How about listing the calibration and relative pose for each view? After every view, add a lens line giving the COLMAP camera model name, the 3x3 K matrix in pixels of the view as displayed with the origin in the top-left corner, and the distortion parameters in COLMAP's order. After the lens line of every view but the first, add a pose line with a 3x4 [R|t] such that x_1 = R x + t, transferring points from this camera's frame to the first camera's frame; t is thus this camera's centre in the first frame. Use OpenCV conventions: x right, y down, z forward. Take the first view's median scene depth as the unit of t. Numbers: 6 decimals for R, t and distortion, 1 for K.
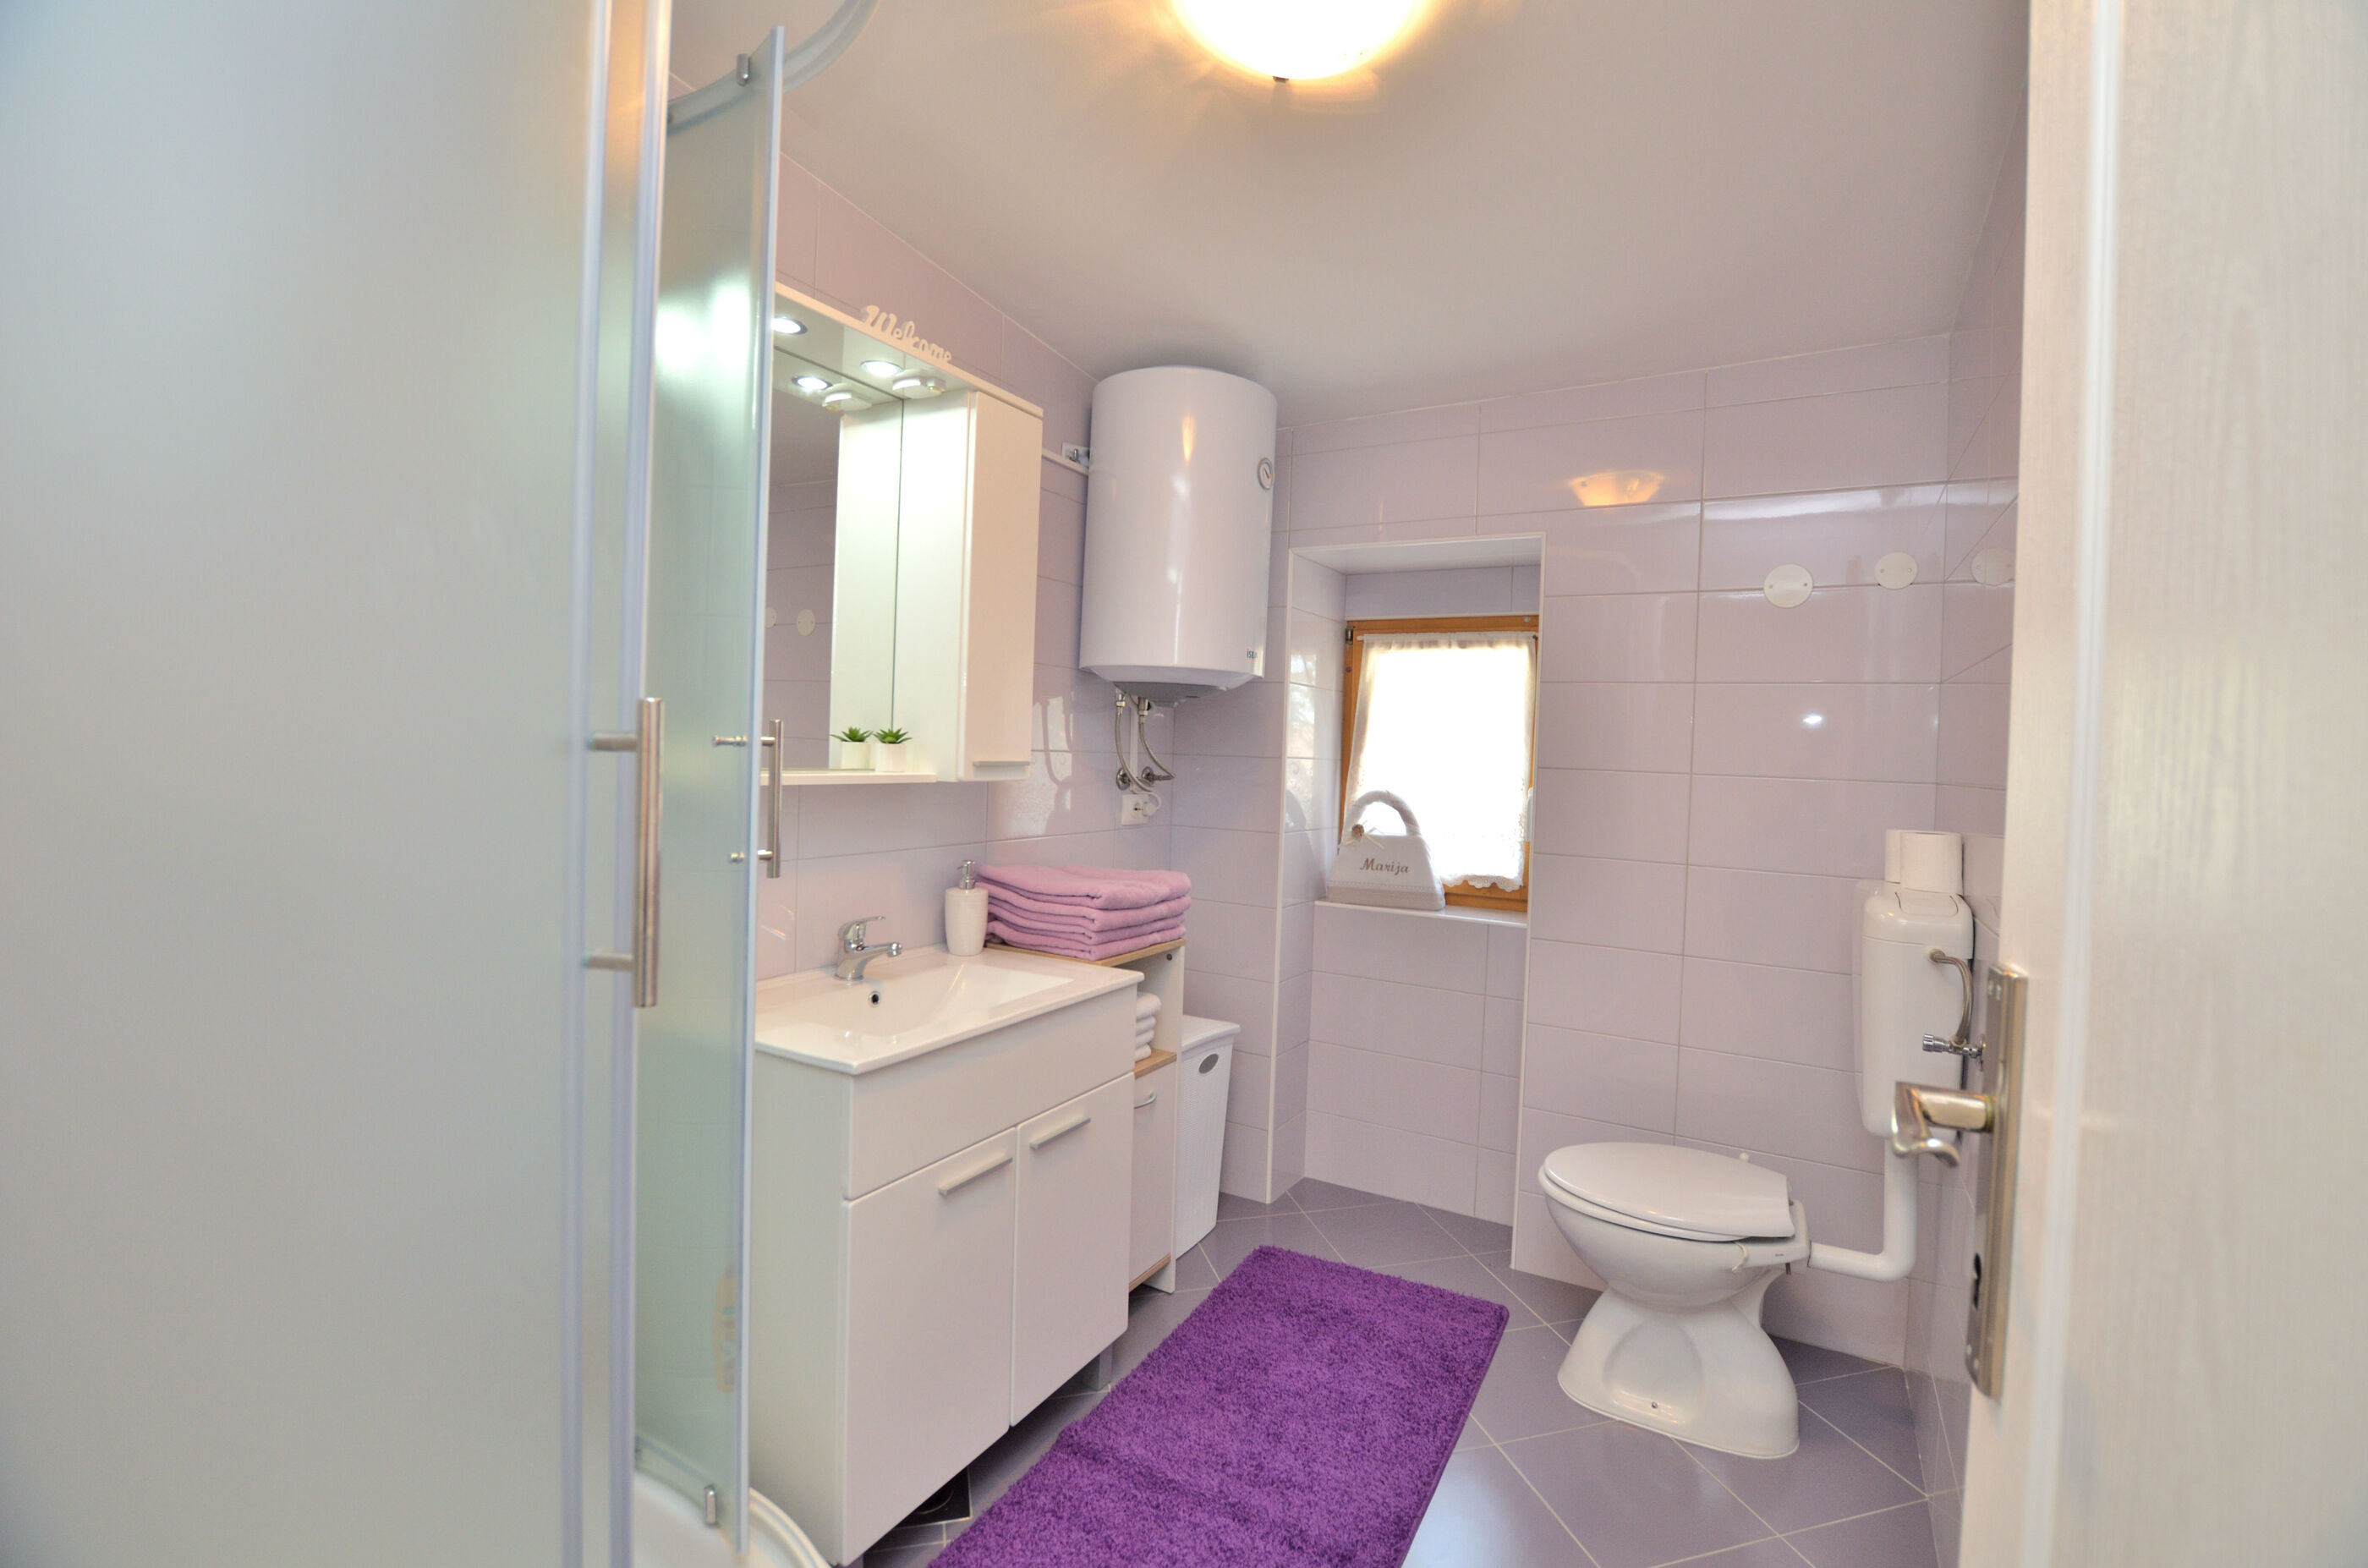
lens RADIAL K [[1039.8, 0, 1201.0], [0, 1039.8, 775.9], [0, 0, 1]] dist [-0.026460, -0.000012]
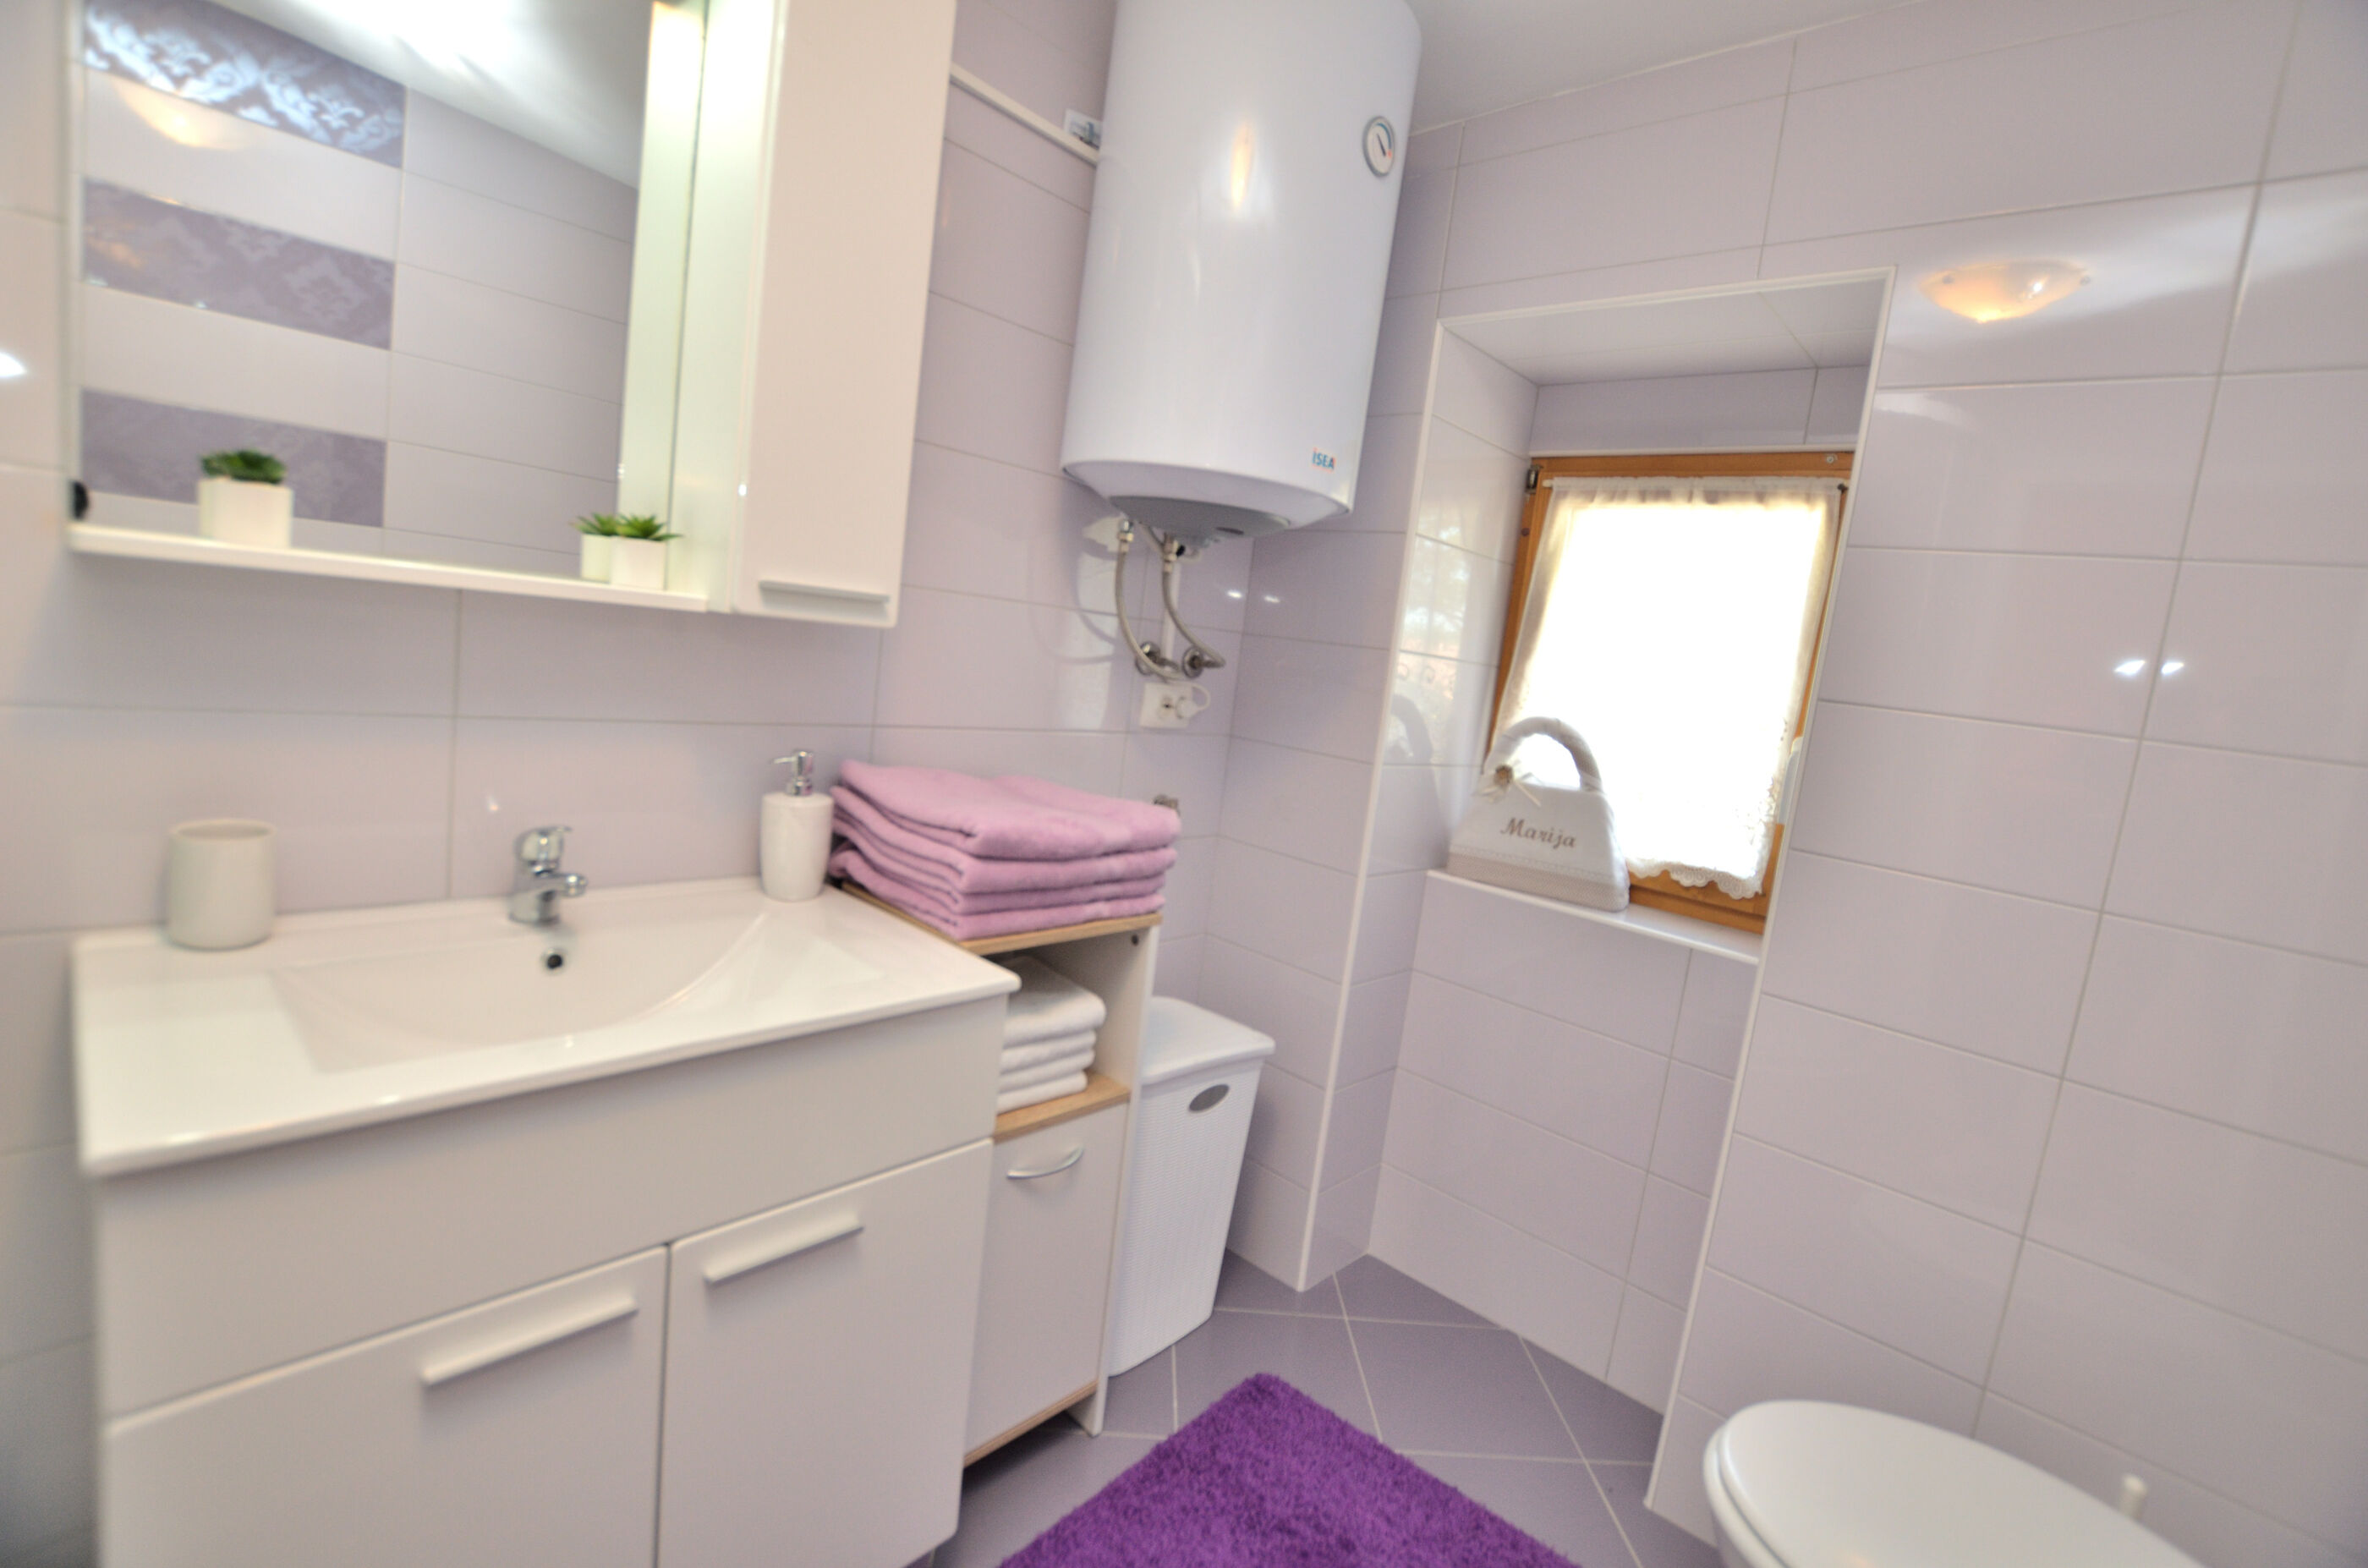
lens RADIAL K [[1039.8, 0, 1201.0], [0, 1039.8, 775.9], [0, 0, 1]] dist [-0.026460, -0.000012]
pose [[0.972572, 0.113370, -0.203102, 0.105184], [-0.096430, 0.991128, 0.091473, 0.012915], [0.211670, -0.069379, 0.974875, 0.342170]]
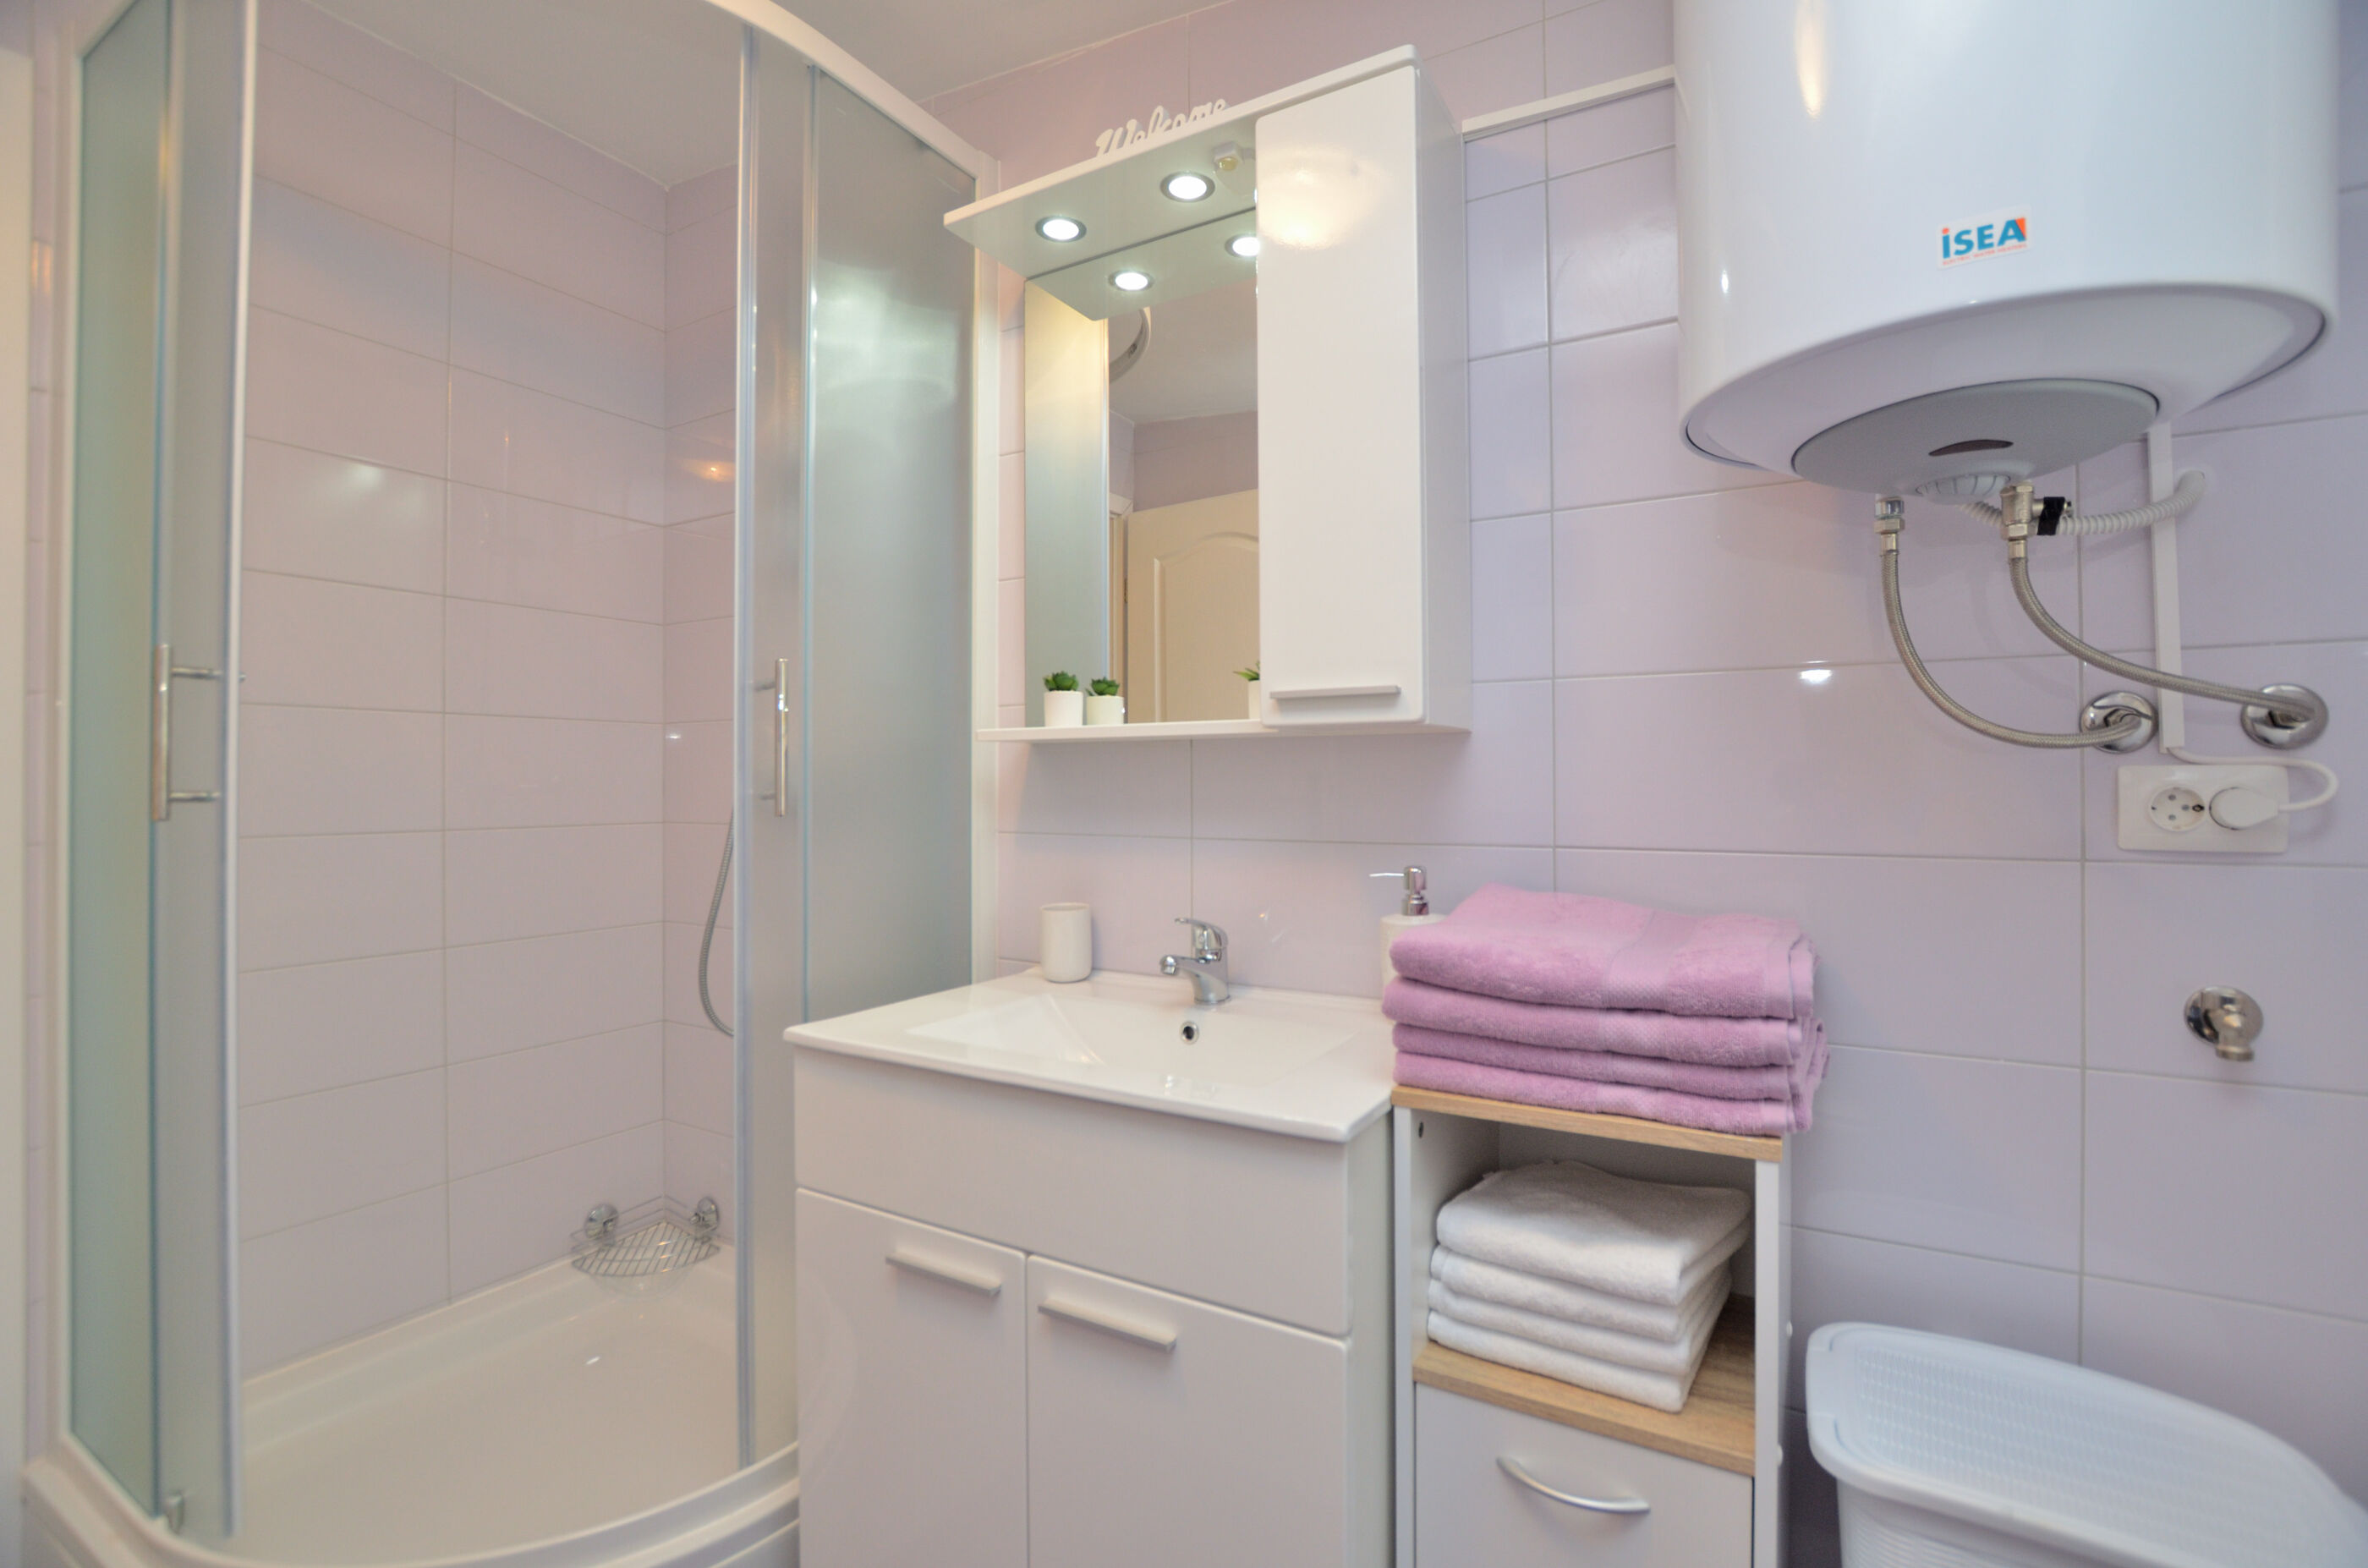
lens RADIAL K [[1039.8, 0, 1201.0], [0, 1039.8, 775.9], [0, 0, 1]] dist [-0.026460, -0.000012]
pose [[-0.008391, -0.037763, -0.999252, 0.283714], [-0.020594, 0.999081, -0.037583, 0.042234], [0.999753, 0.020263, -0.009161, 0.681318]]
